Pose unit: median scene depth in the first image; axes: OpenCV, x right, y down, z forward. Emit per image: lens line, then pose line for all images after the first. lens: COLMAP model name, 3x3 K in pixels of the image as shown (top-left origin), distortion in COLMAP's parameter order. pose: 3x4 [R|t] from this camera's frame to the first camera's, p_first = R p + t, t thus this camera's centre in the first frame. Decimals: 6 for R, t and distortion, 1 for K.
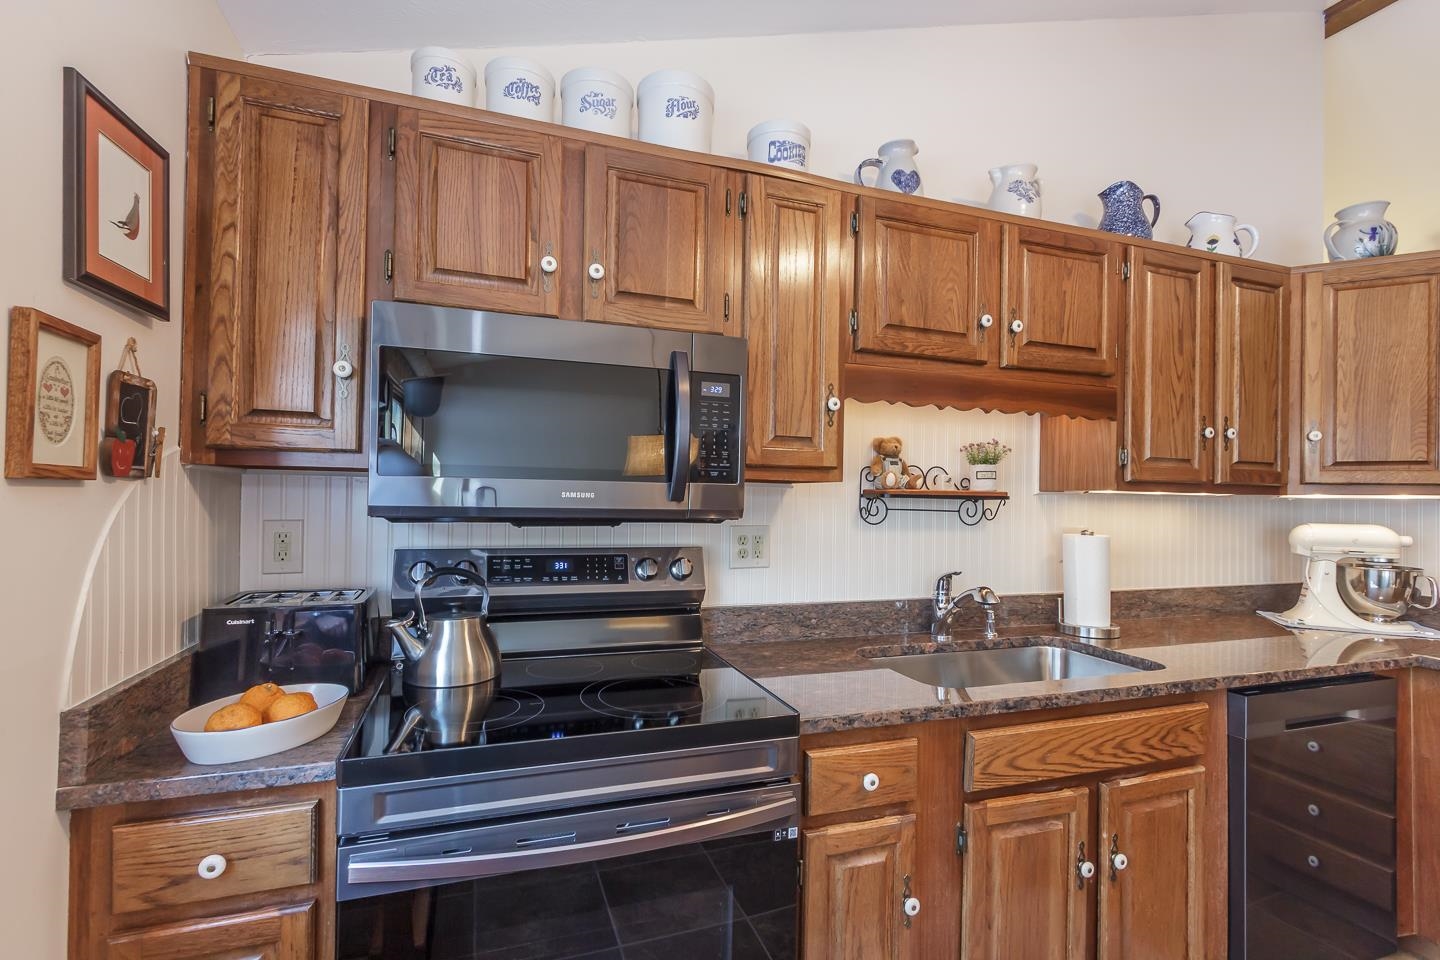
lens RADIAL K [[669.2, 0, 721.1], [0, 669.2, 486.2], [0, 0, 1]] dist [0.006912, -0.000699]
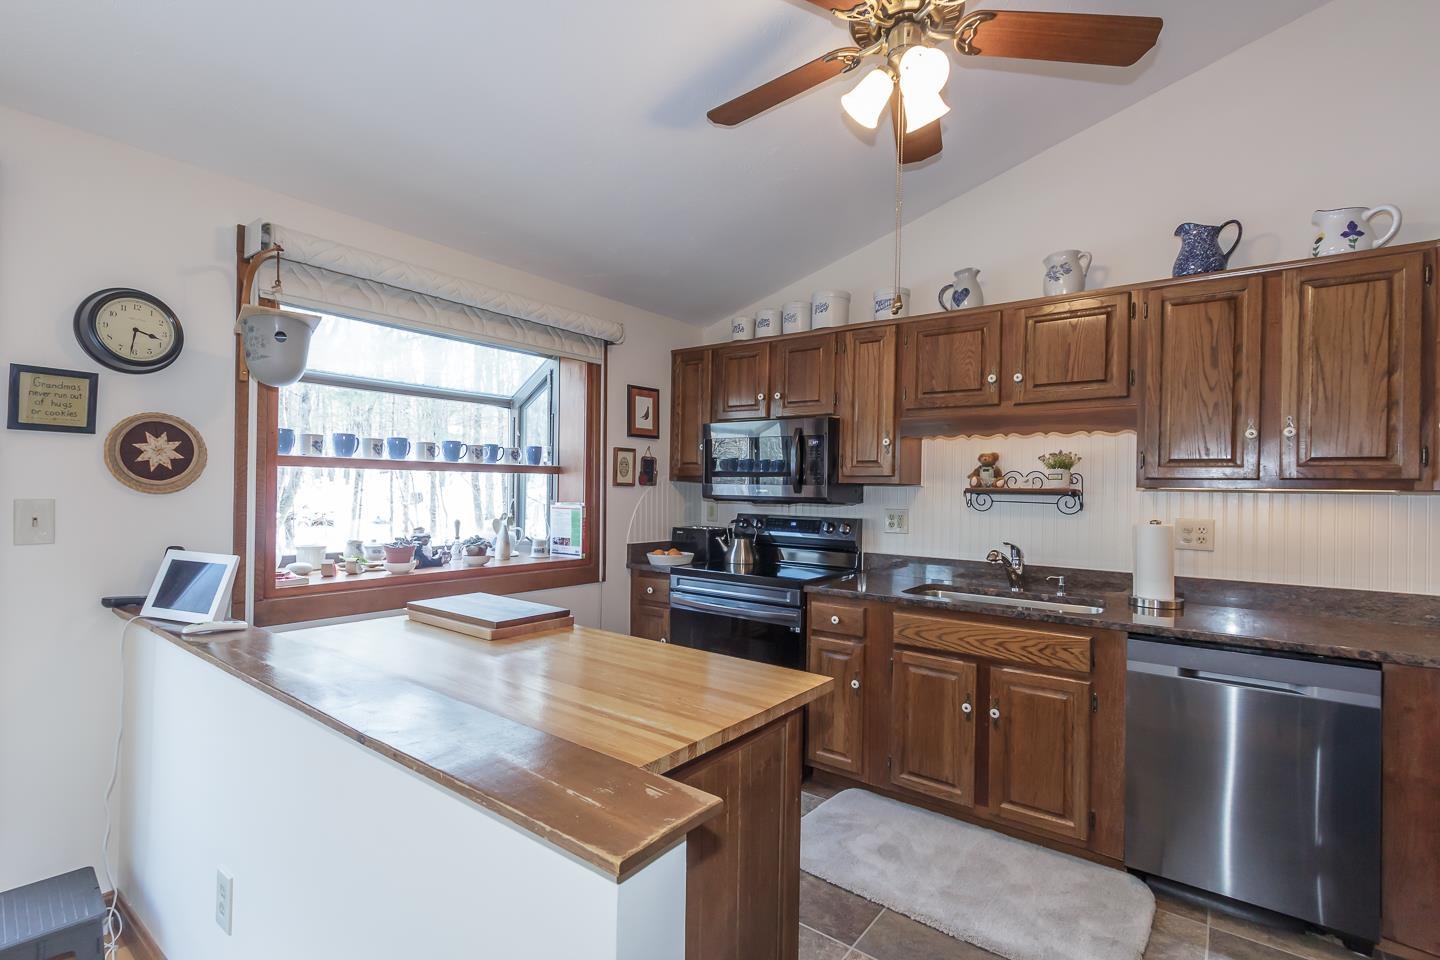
lens RADIAL K [[669.2, 0, 710.4], [0, 669.2, 488.4], [0, 0, 1]] dist [0.006912, -0.000699]
pose [[0.553837, -0.008501, -0.832582, 1.527618], [0.002063, 0.999959, -0.008838, 0.023836], [0.832622, 0.003177, 0.553832, -0.466448]]
